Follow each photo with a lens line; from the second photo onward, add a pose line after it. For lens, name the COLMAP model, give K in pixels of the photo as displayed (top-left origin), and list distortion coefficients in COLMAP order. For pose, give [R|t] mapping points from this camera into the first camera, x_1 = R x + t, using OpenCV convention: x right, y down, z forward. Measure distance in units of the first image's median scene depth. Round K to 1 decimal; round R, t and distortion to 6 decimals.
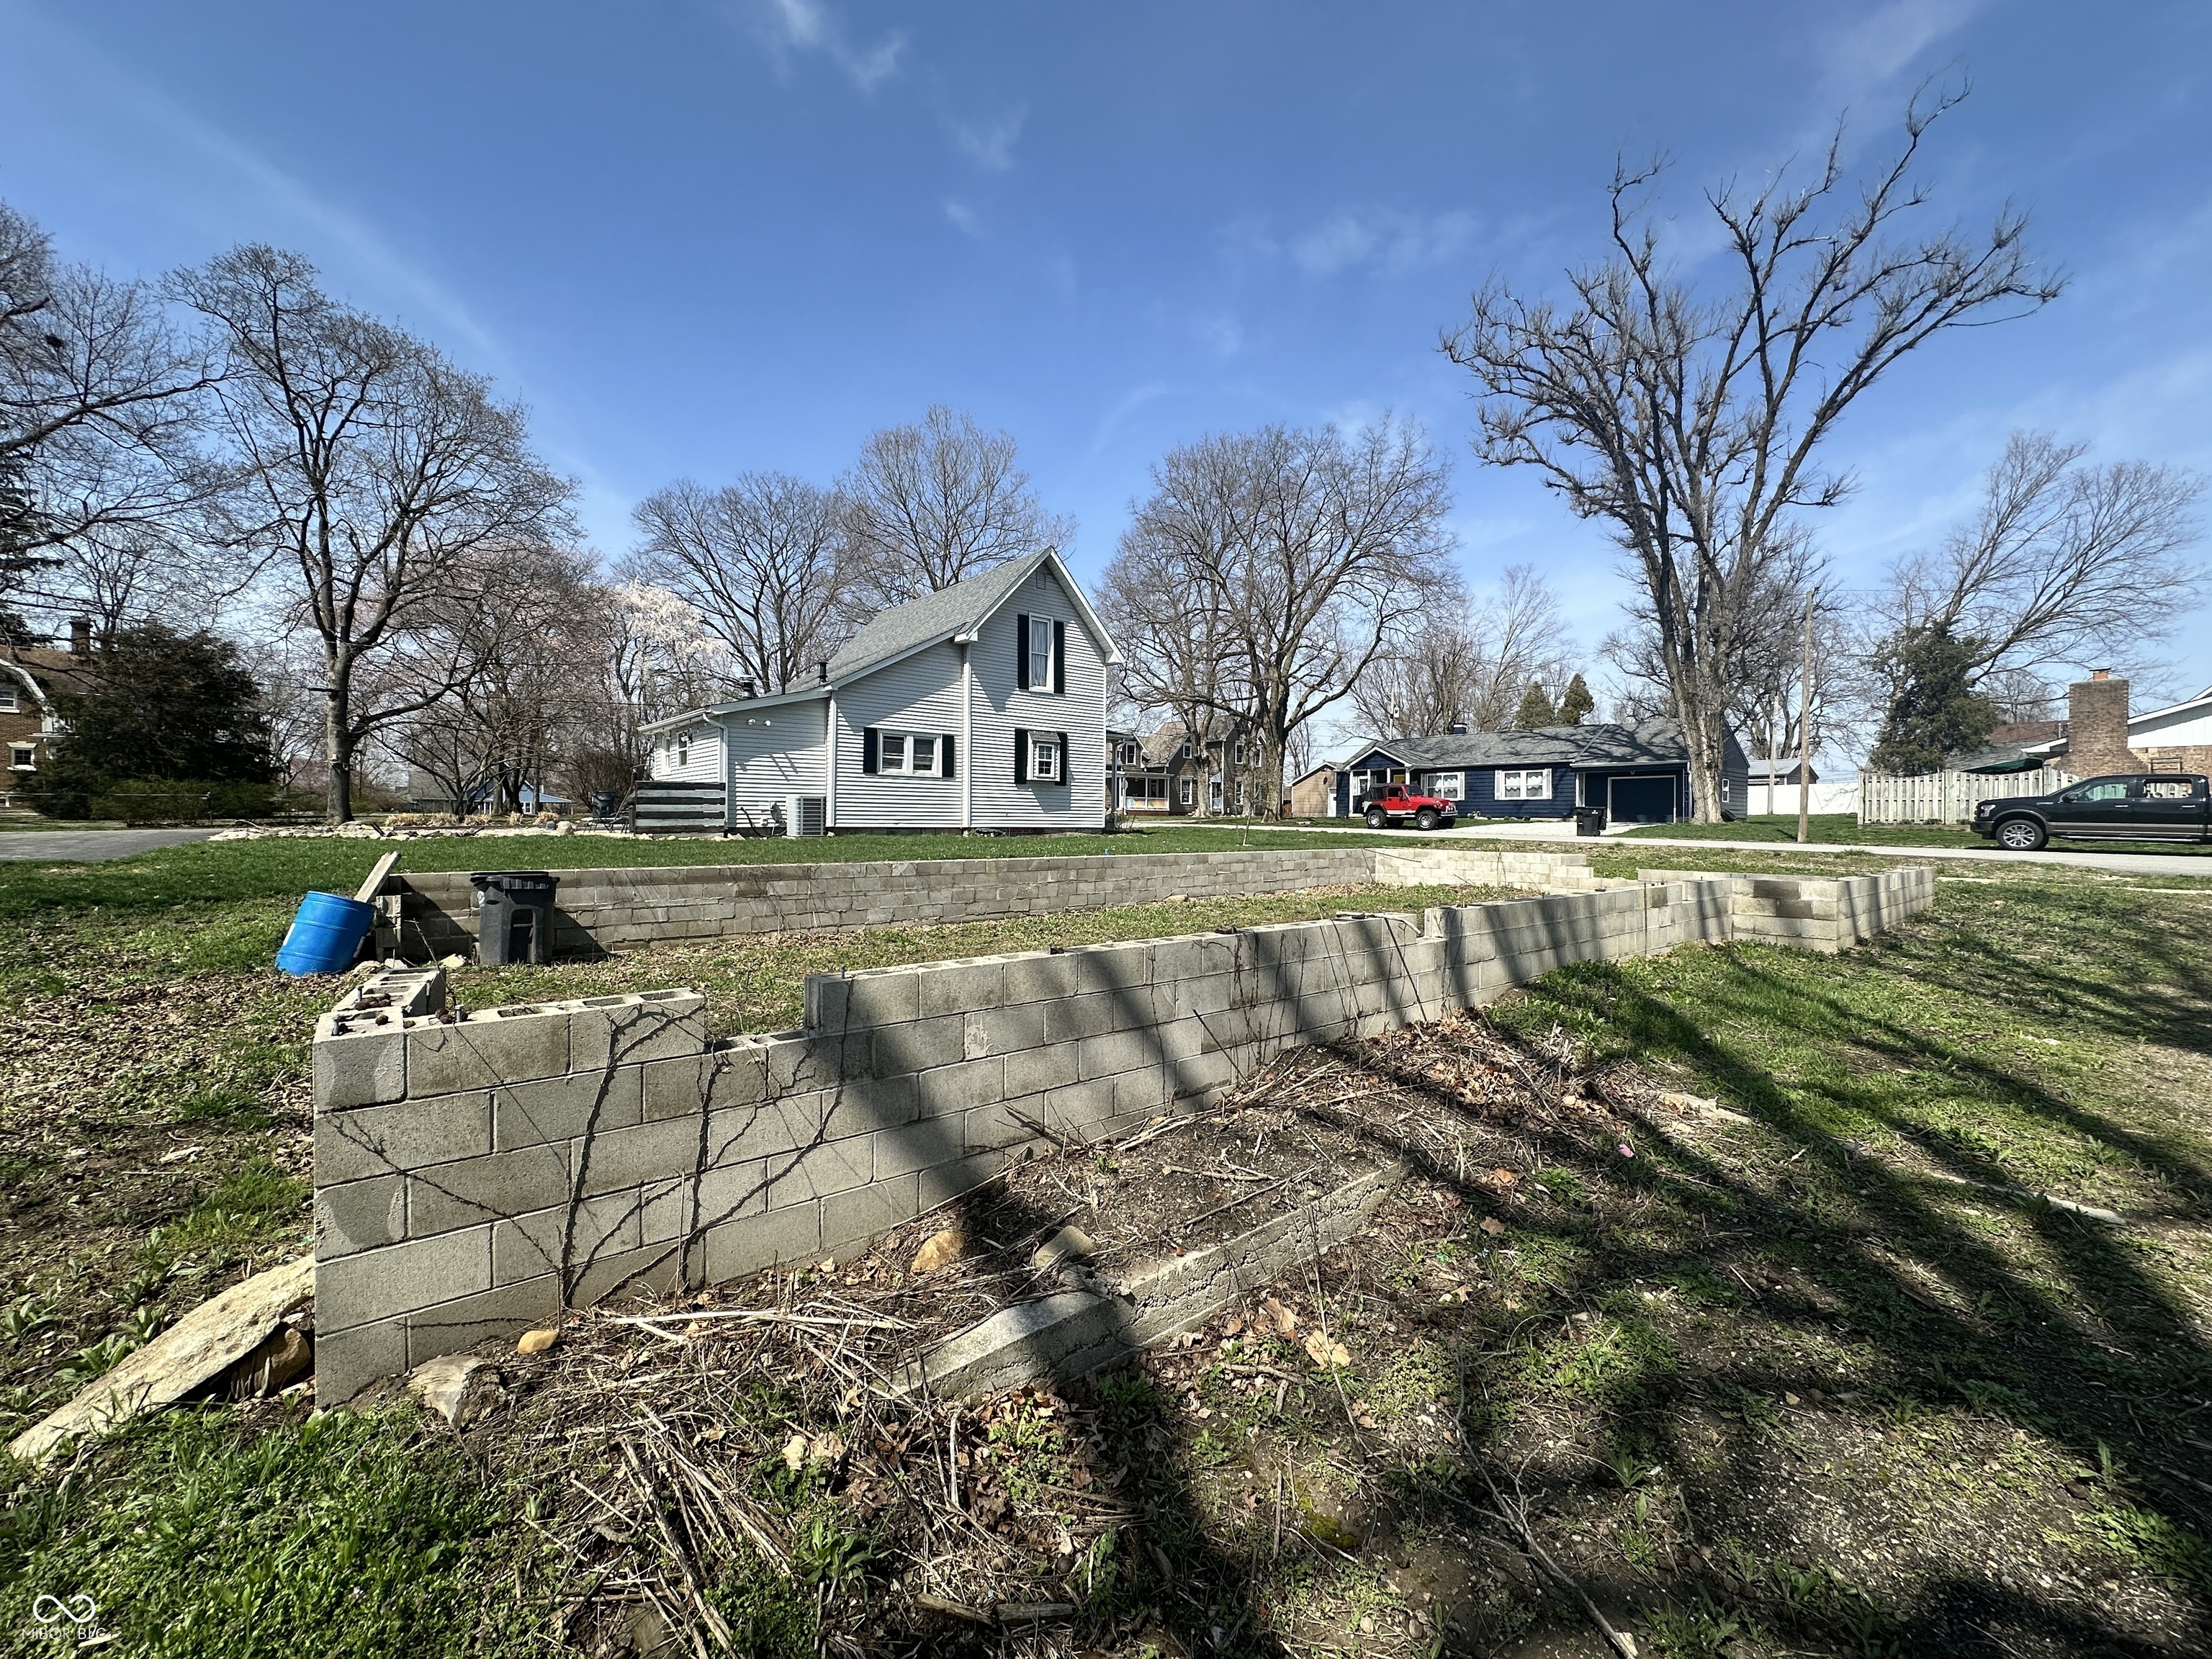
lens RADIAL K [[876.1, 0, 1104.4], [0, 876.1, 829.5], [0, 0, 1]] dist [-0.001638, 0.000496]
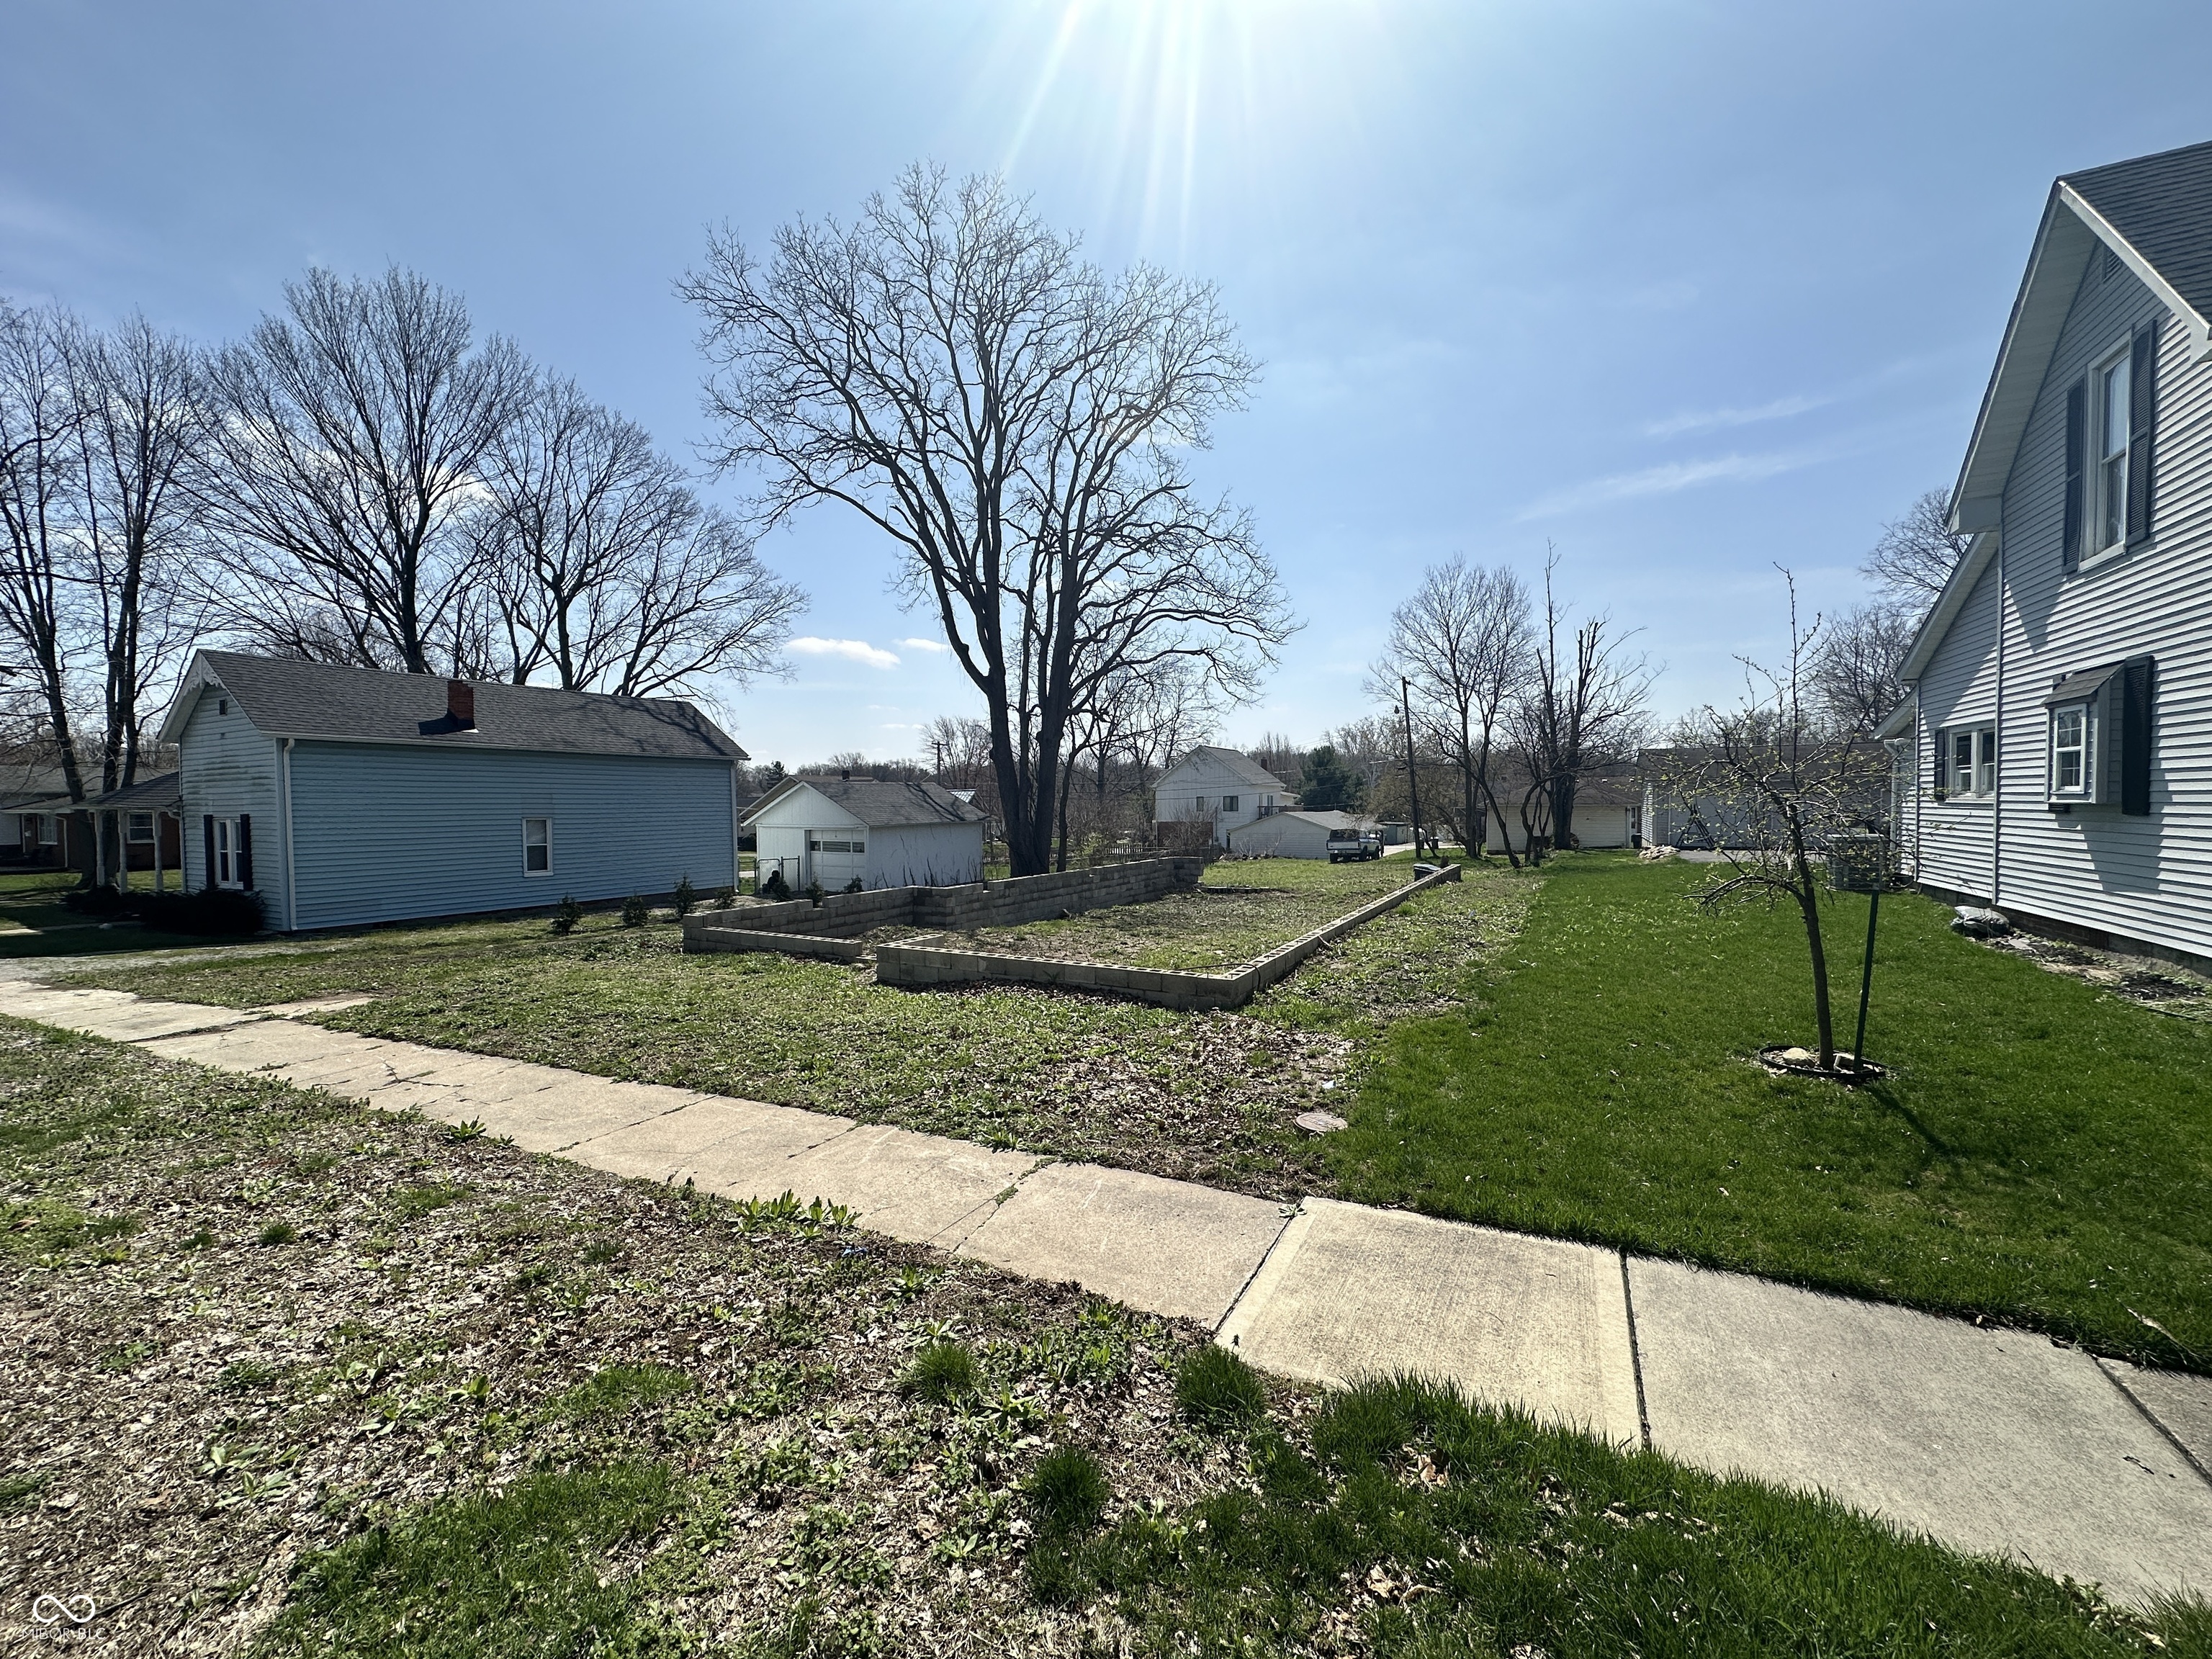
lens RADIAL K [[876.1, 0, 1102.9], [0, 876.1, 829.1], [0, 0, 1]] dist [-0.001638, 0.000496]
pose [[-0.925371, 0.012731, -0.378850, 0.461725], [-0.000699, 0.999377, 0.035291, -0.057913], [0.379063, 0.032922, -0.924785, 1.190730]]
